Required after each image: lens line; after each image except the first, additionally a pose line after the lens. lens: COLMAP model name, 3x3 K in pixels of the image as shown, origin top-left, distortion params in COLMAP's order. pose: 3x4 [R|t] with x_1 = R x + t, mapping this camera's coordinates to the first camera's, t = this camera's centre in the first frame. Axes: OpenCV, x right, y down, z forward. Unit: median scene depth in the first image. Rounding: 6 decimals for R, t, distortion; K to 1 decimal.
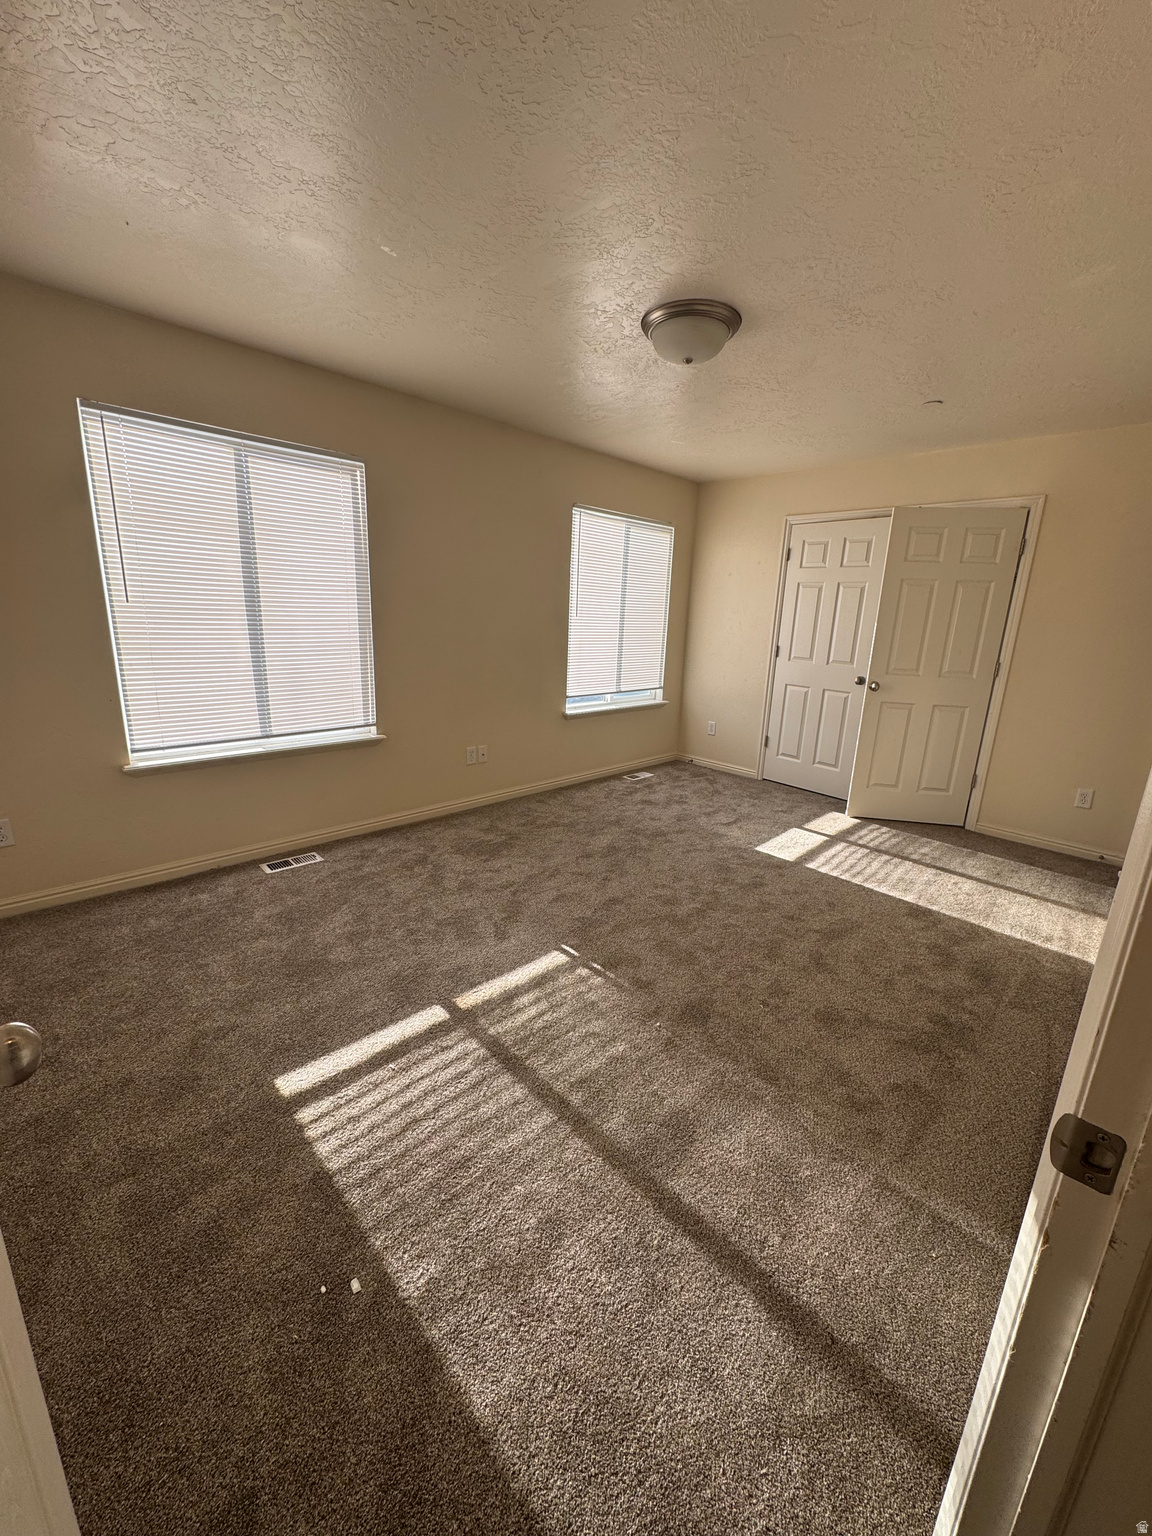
lens RADIAL K [[608.9, 0, 577.4], [0, 608.9, 765.7], [0, 0, 1]] dist [-0.002055, -0.000145]
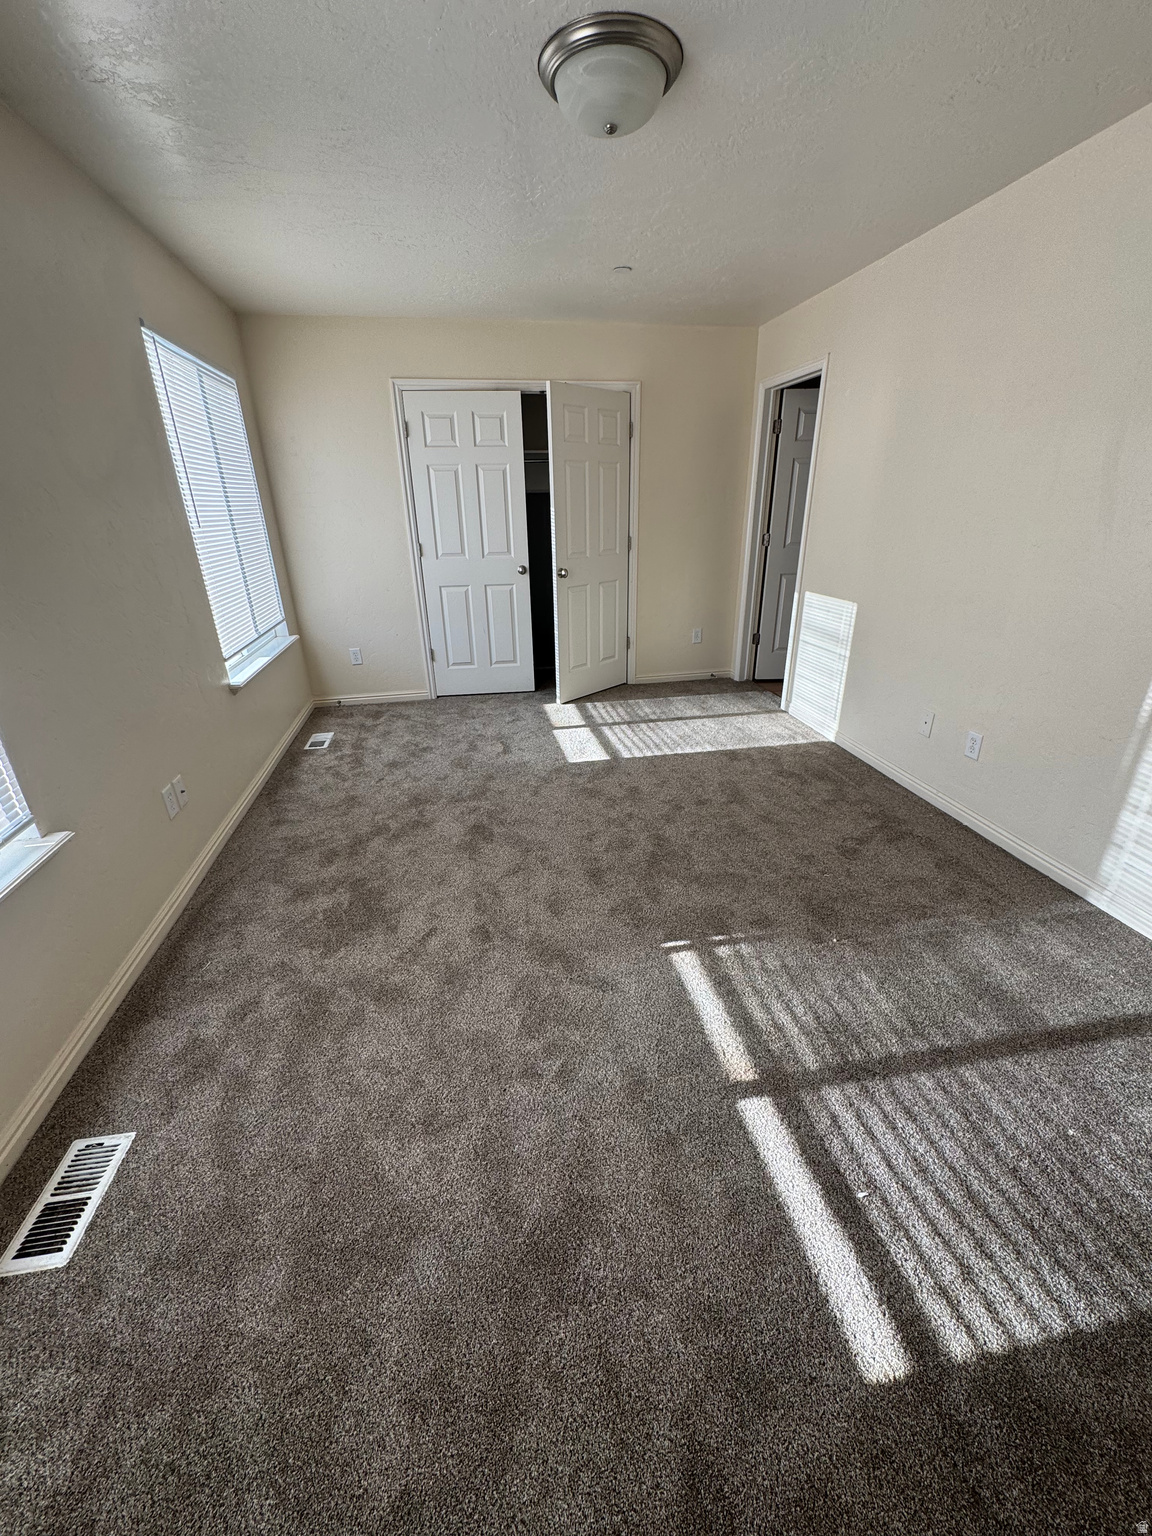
lens RADIAL K [[608.9, 0, 577.4], [0, 608.9, 765.7], [0, 0, 1]] dist [-0.002055, -0.000145]
pose [[0.555745, -0.375700, 0.741617, -0.418536], [0.245781, 0.926435, 0.285147, -0.129898], [-0.794191, 0.023806, 0.607202, 0.413224]]
